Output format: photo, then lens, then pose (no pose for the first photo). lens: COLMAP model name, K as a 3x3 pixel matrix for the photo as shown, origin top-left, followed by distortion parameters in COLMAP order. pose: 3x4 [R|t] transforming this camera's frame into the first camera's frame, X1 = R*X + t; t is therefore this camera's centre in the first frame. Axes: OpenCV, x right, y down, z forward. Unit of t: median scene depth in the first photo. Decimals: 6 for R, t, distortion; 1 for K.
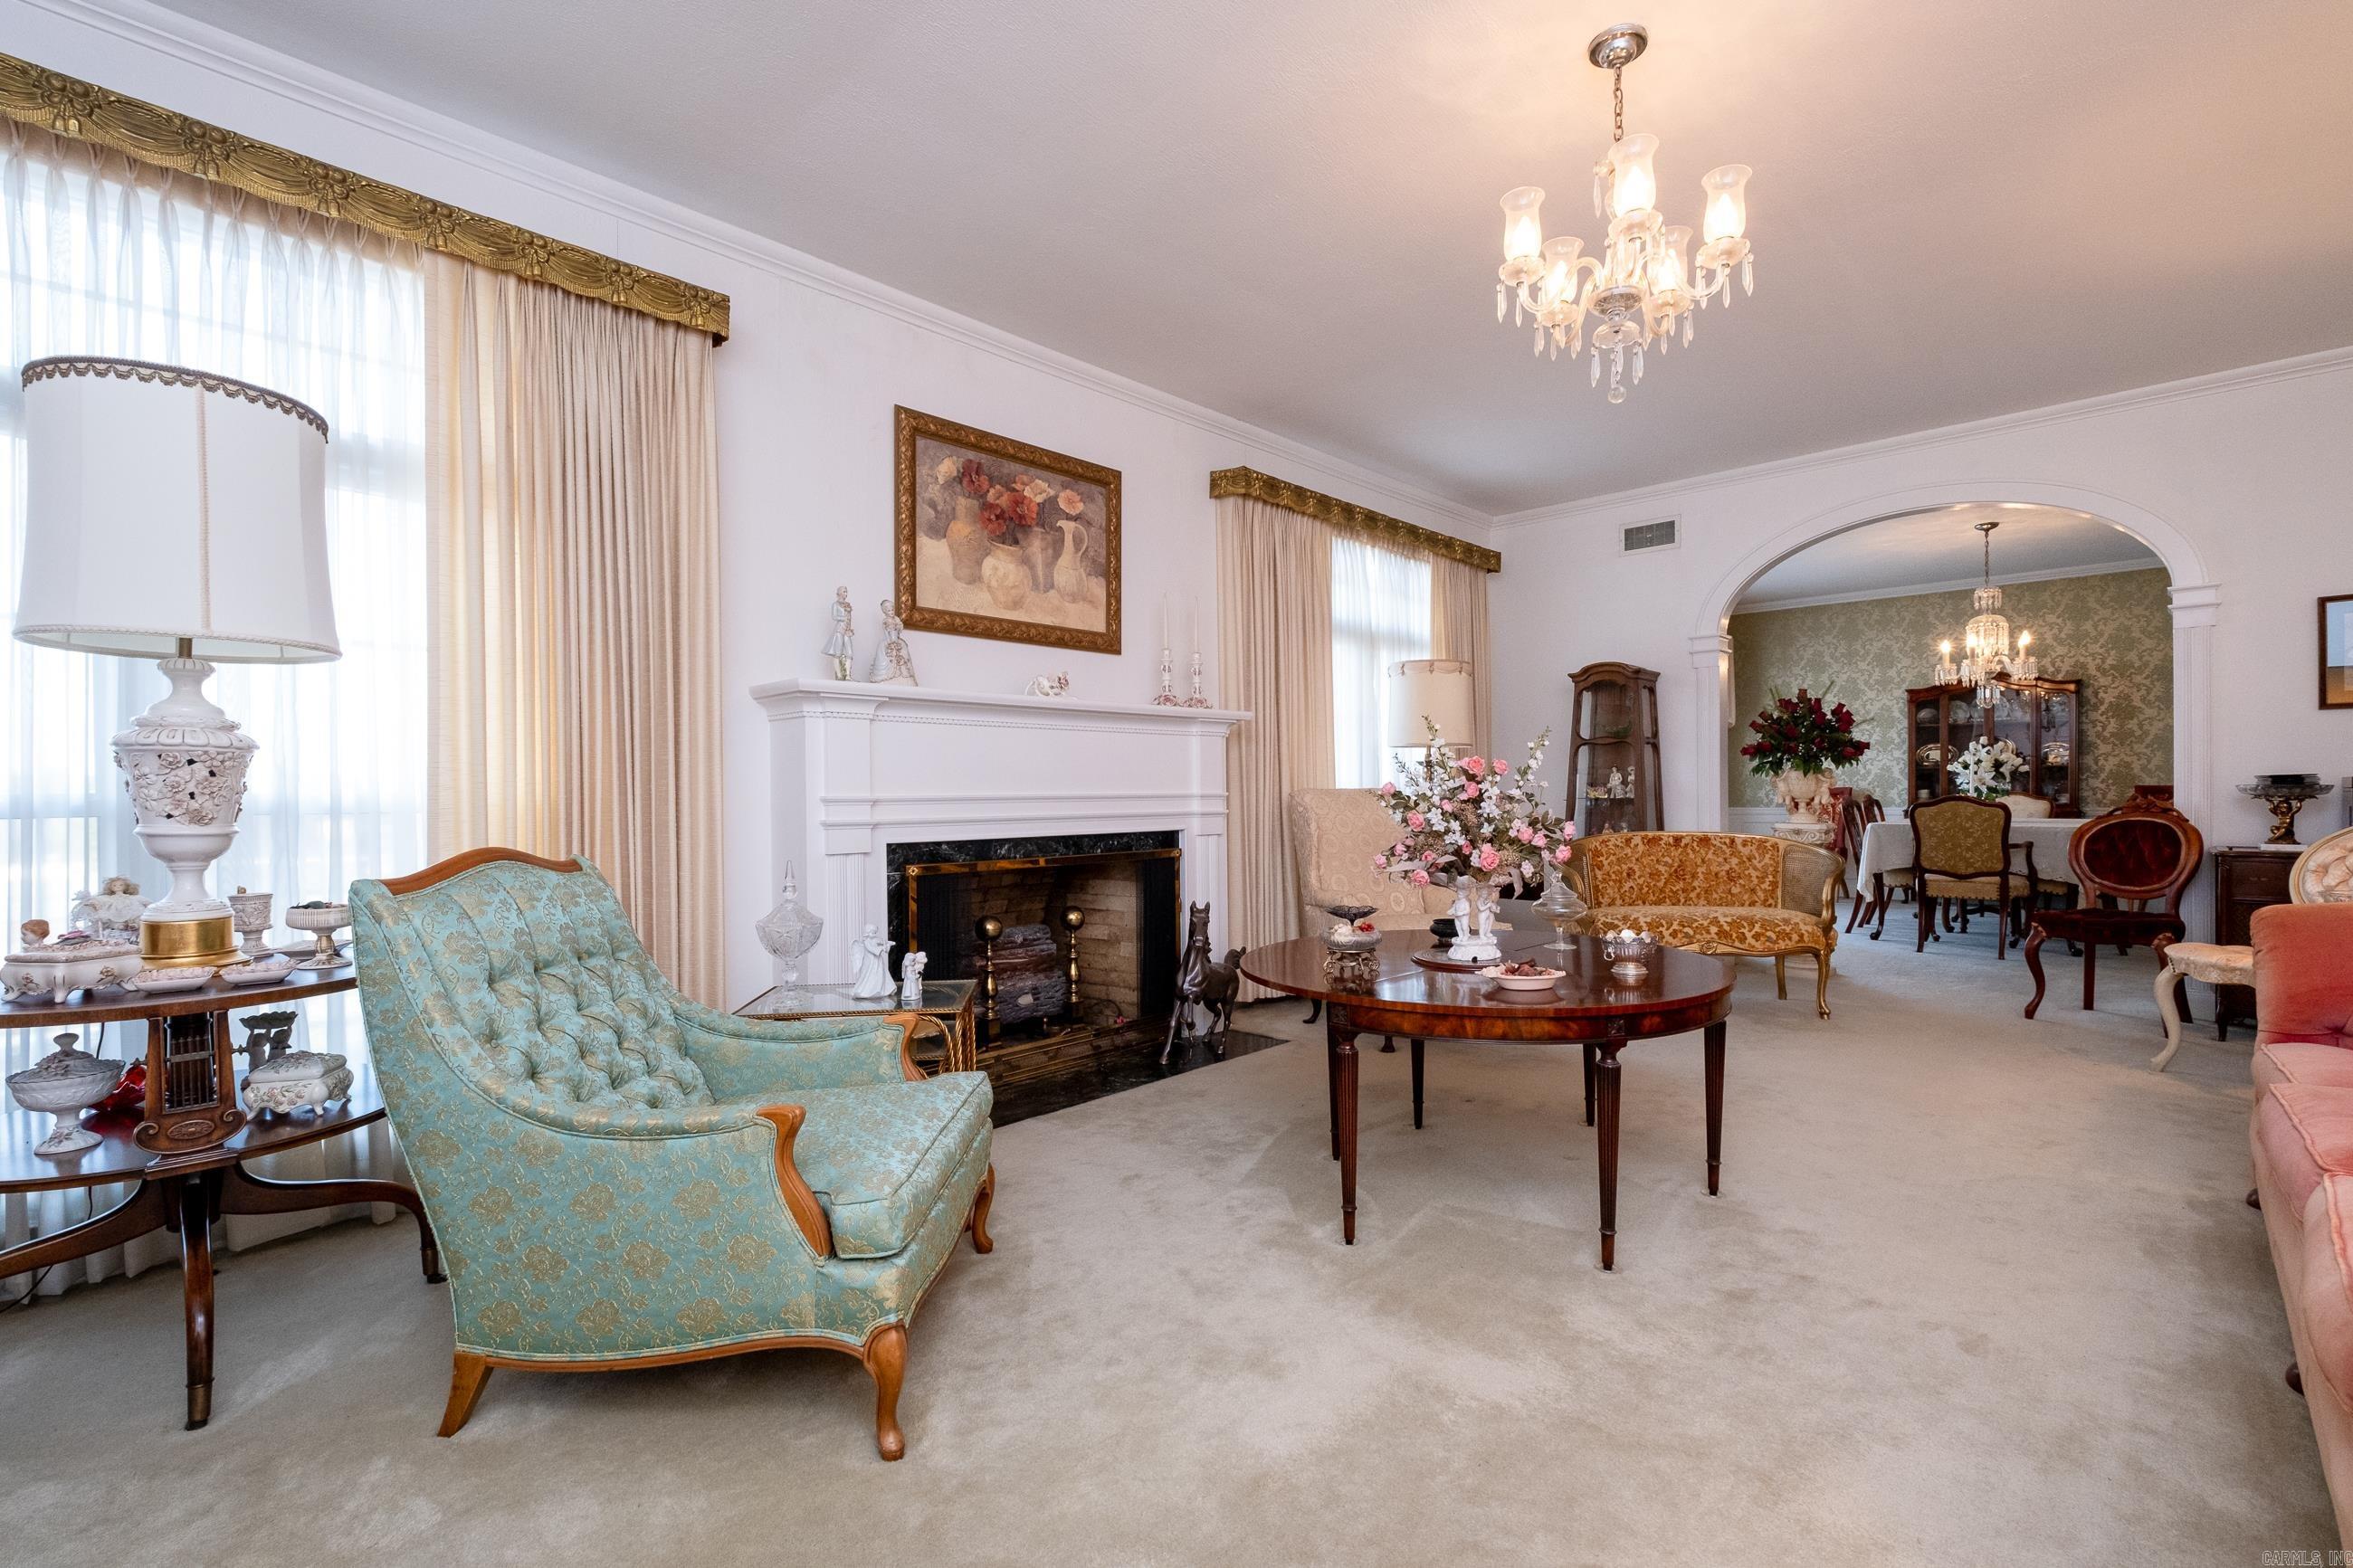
lens RADIAL K [[1042.4, 0, 1177.9], [0, 1042.4, 797.4], [0, 0, 1]] dist [-0.002700, -0.000662]
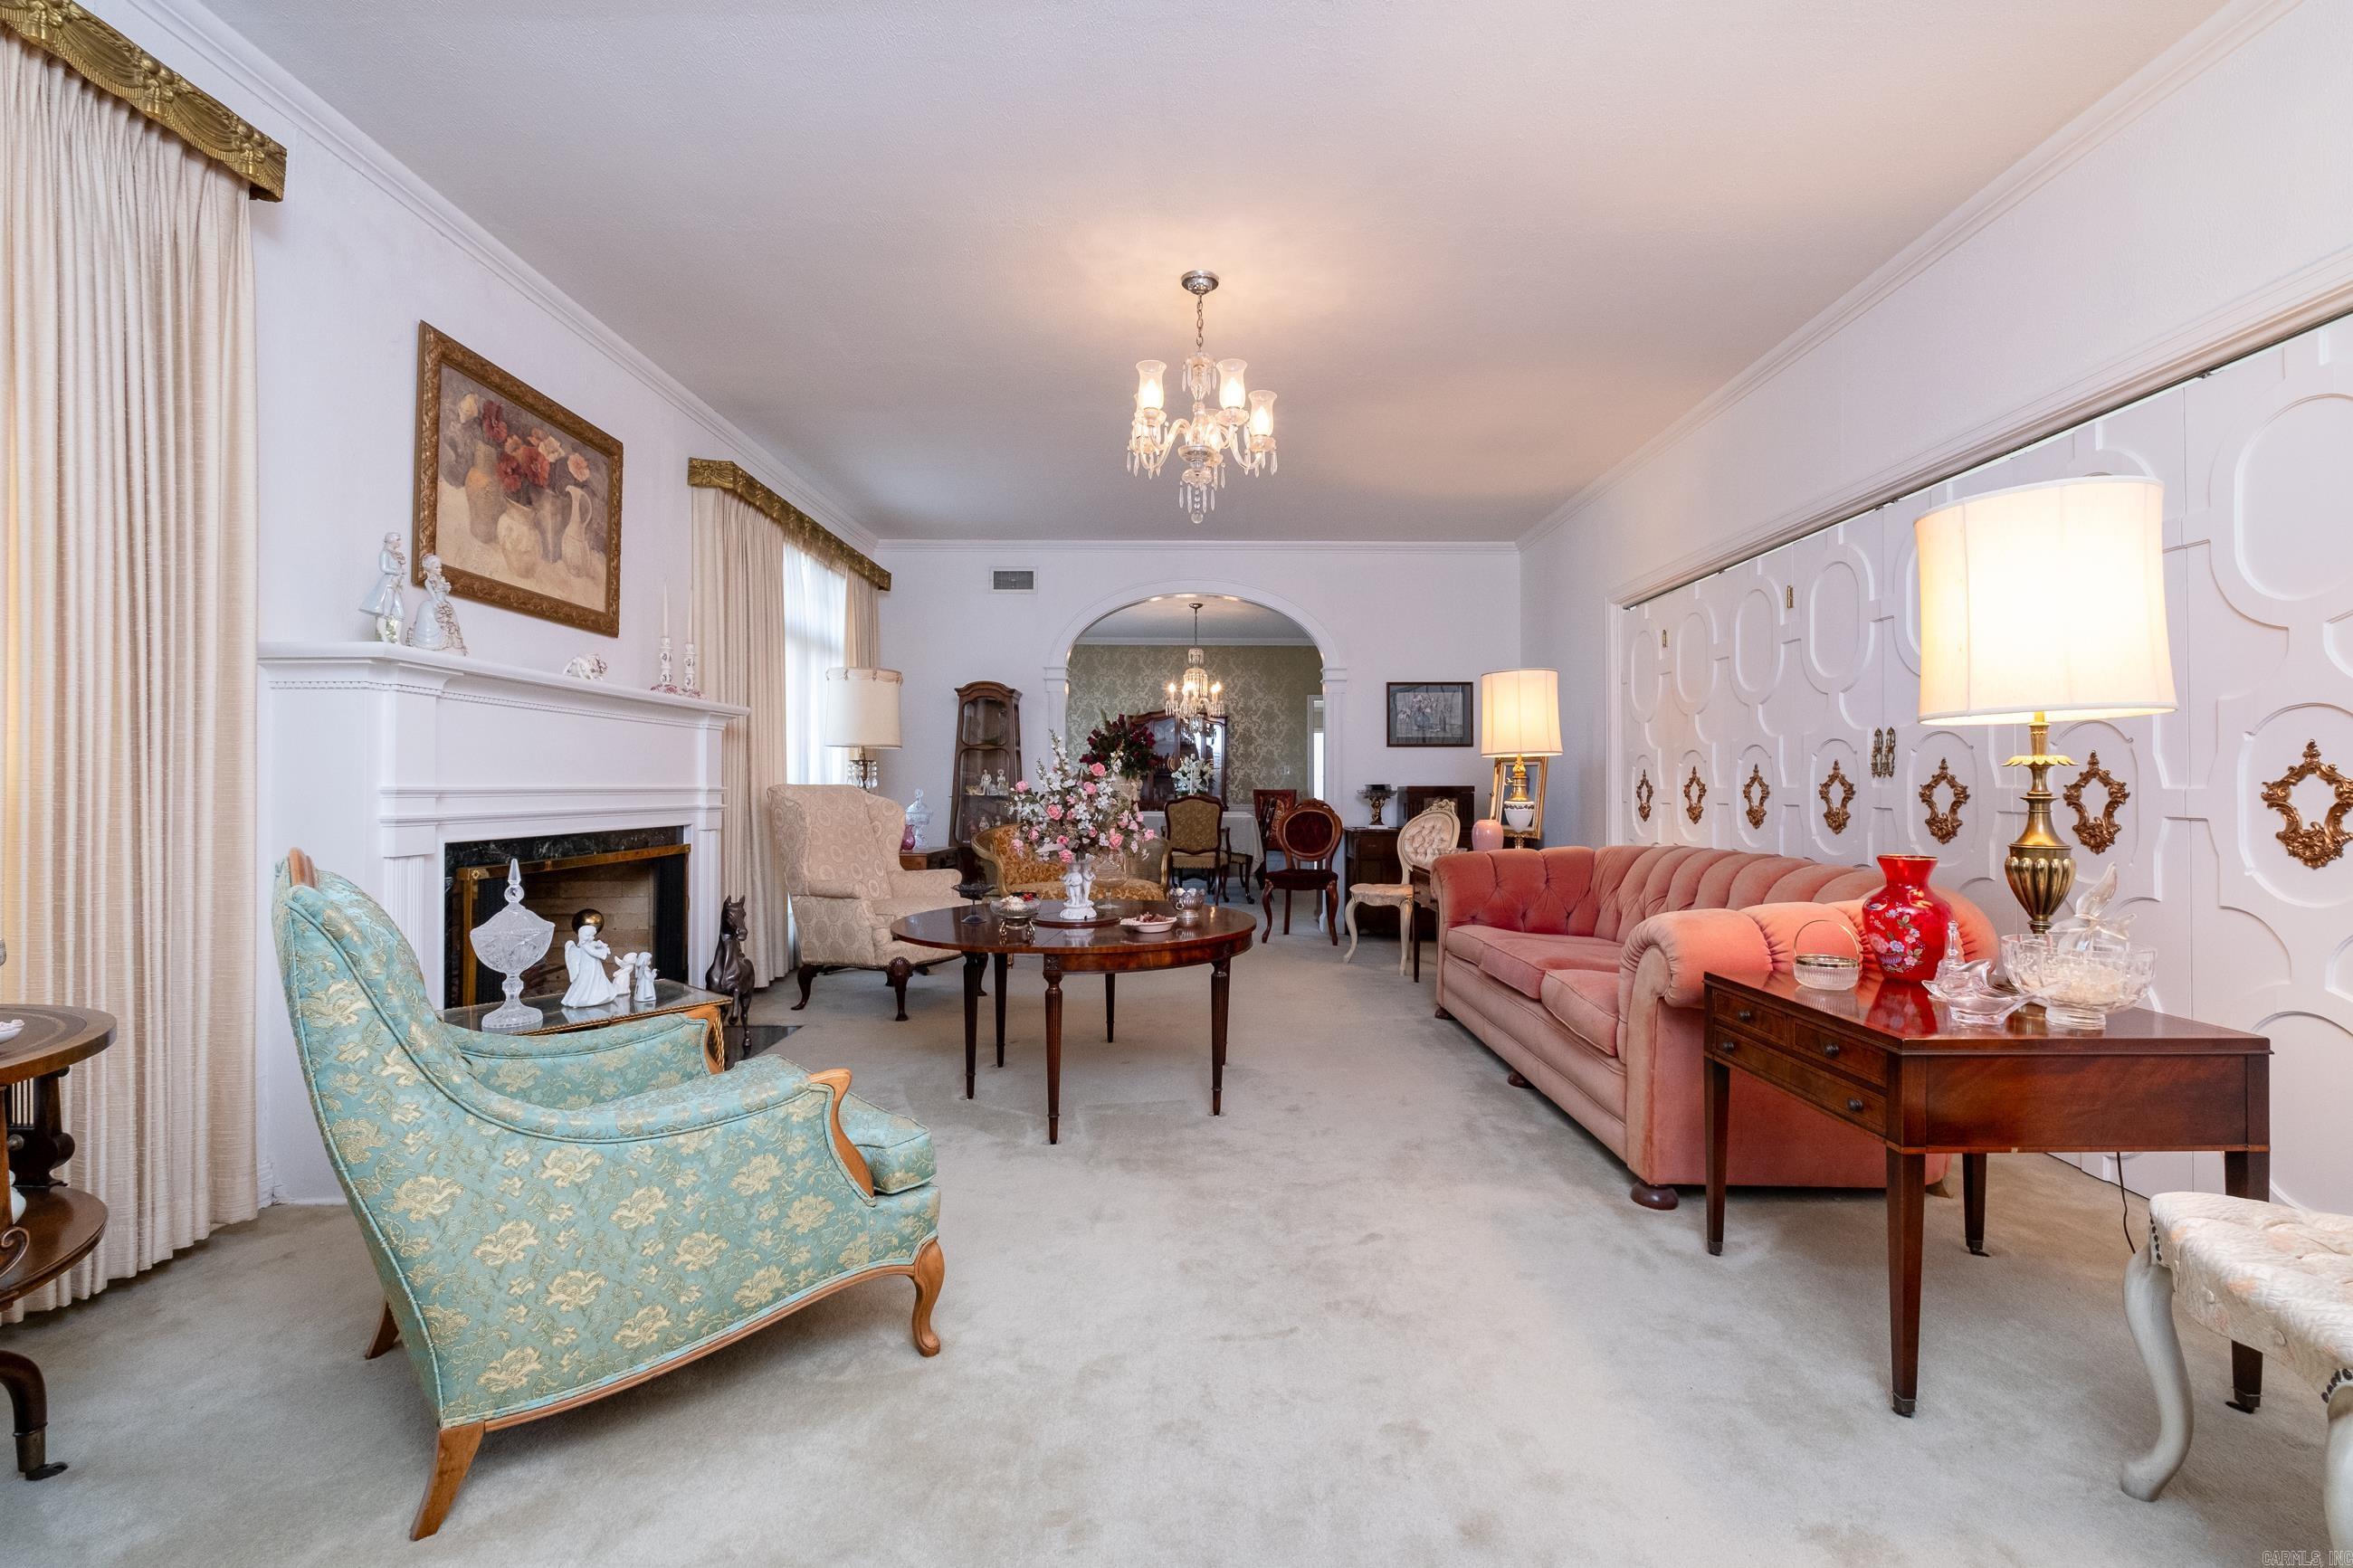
lens RADIAL K [[1037.7, 0, 1182.8], [0, 1037.7, 771.8], [0, 0, 1]] dist [-0.002496, -0.000262]
pose [[0.724447, 0.022519, 0.688963, -0.347344], [-0.007385, 0.999662, -0.024909, 0.002320], [-0.689291, 0.012957, 0.724368, -0.019720]]
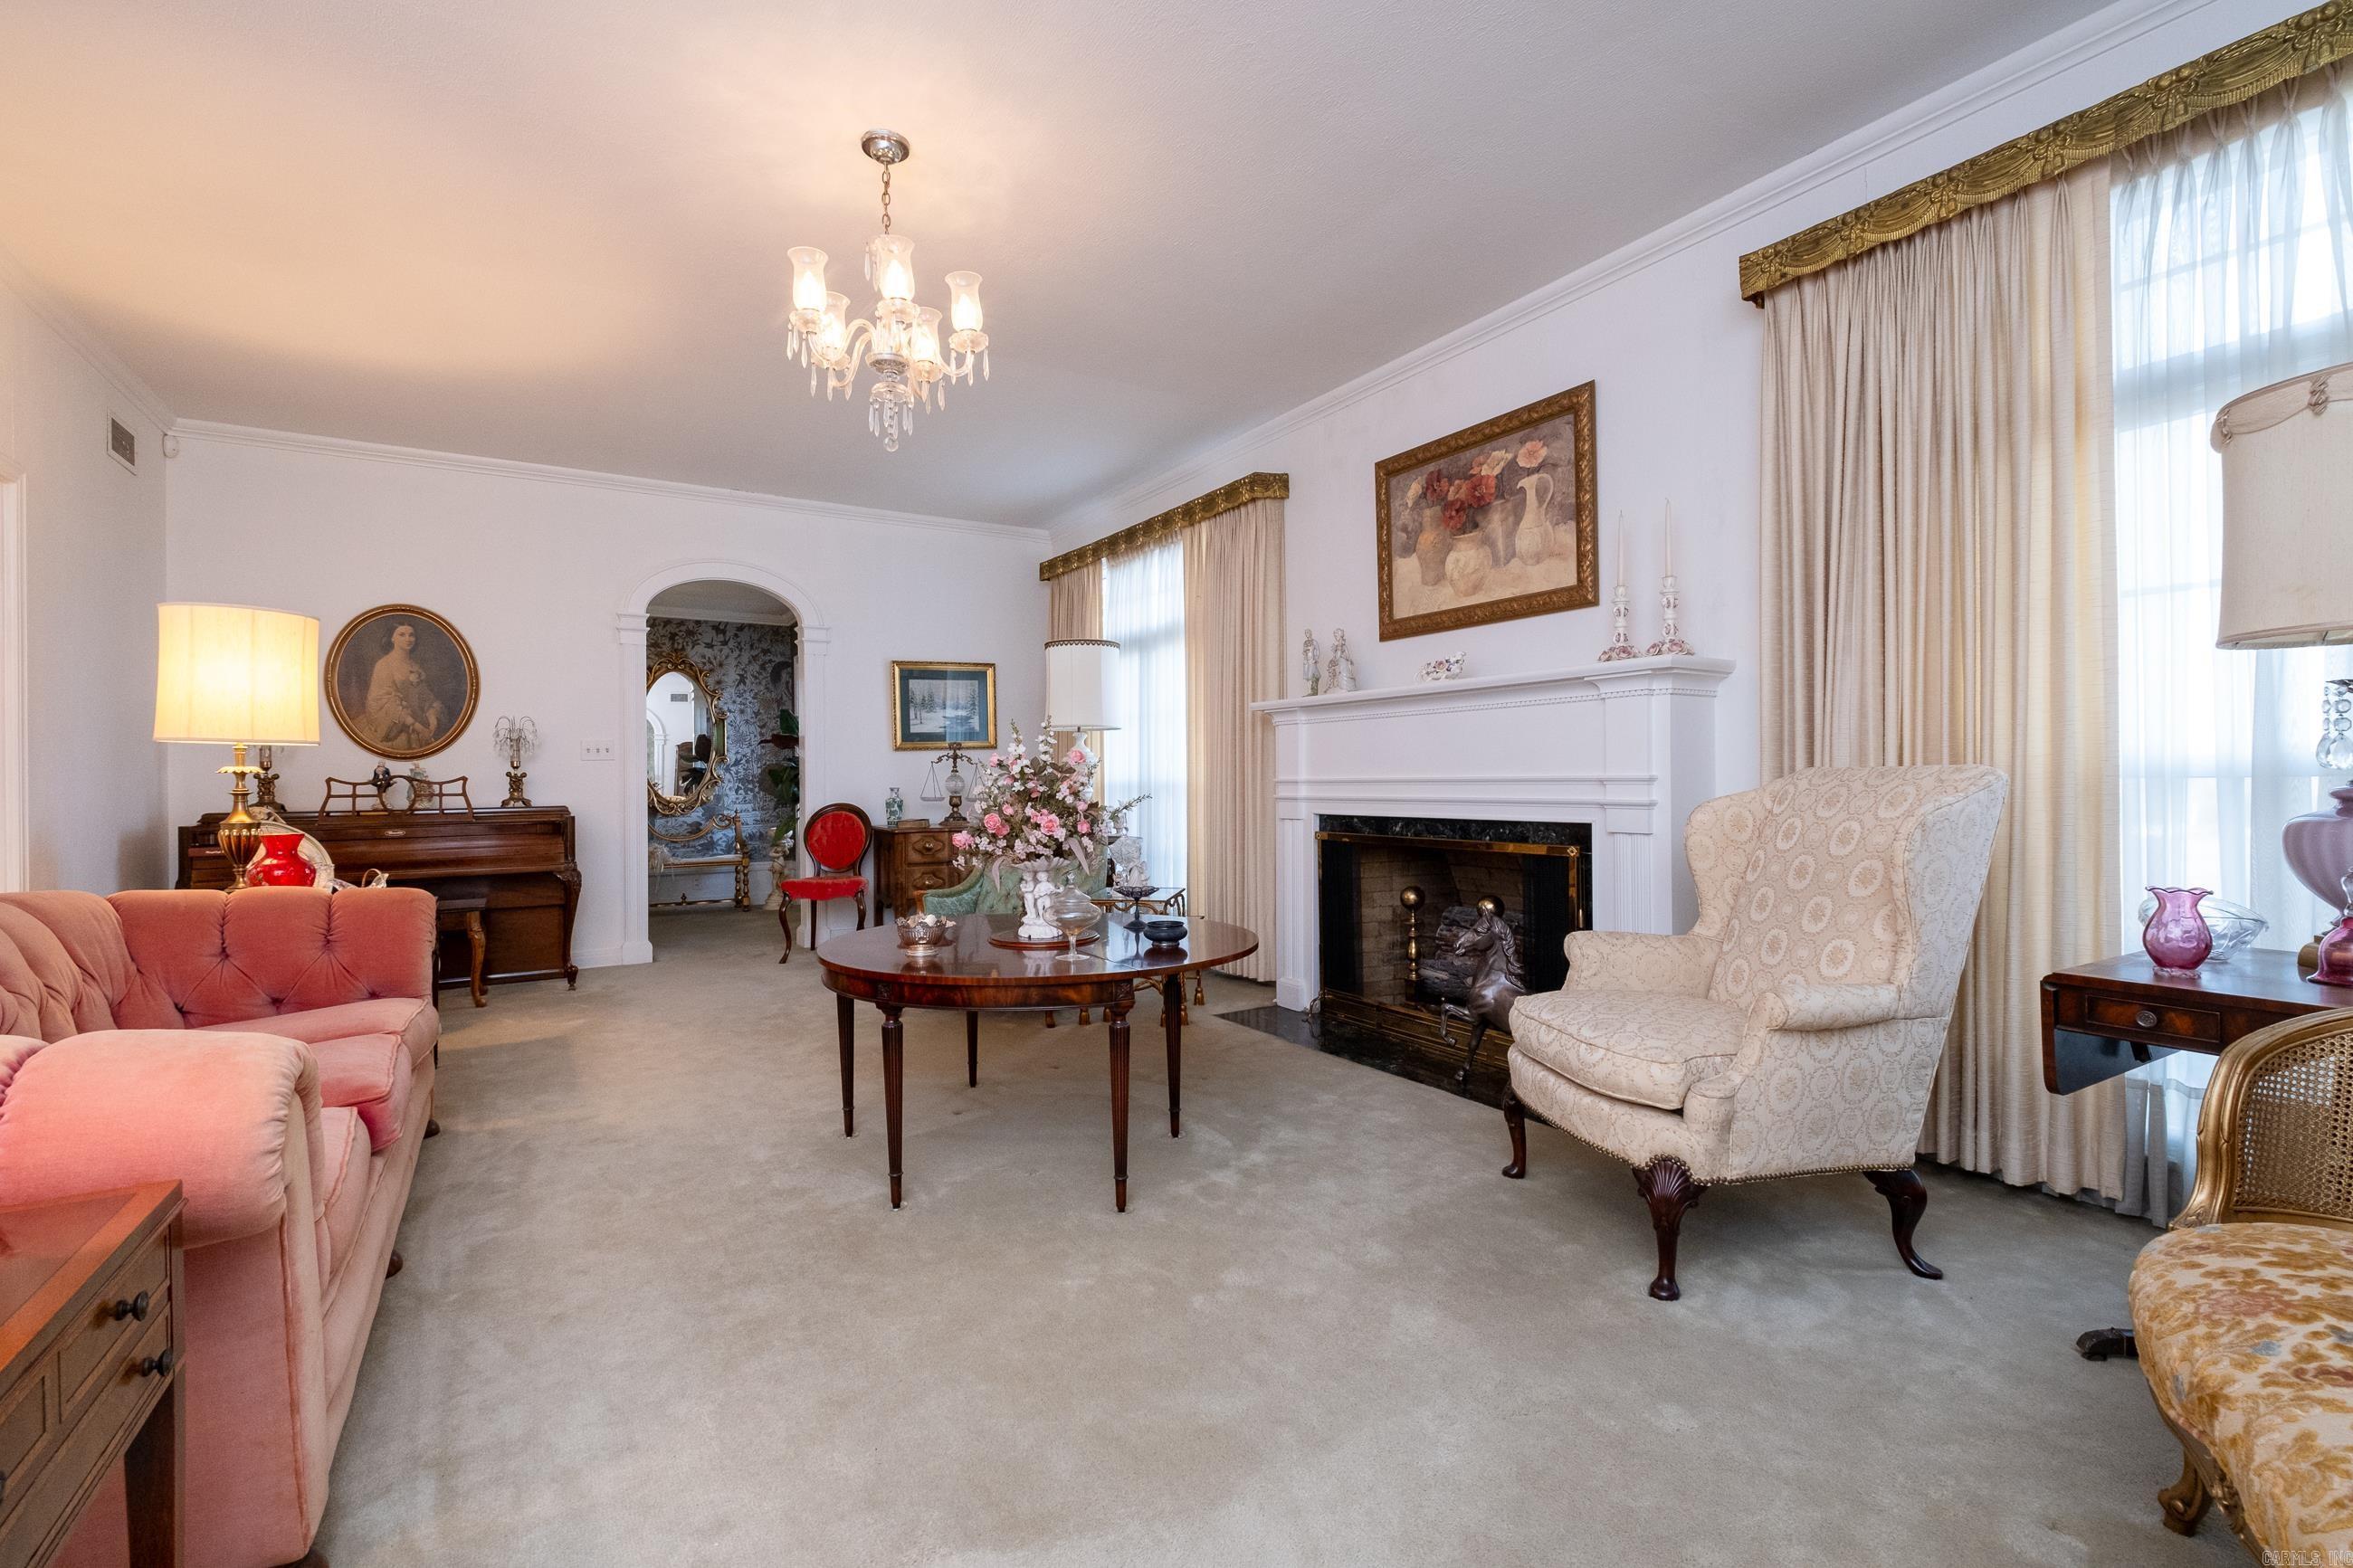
lens RADIAL K [[1030.9, 0, 1171.5], [0, 1030.9, 776.0], [0, 0, 1]] dist [-0.000388, -0.000075]
pose [[-0.239182, 0.006812, -0.970951, 0.864820], [0.008814, 0.999949, 0.004845, -0.010813], [0.970935, -0.007400, -0.239230, 0.929993]]
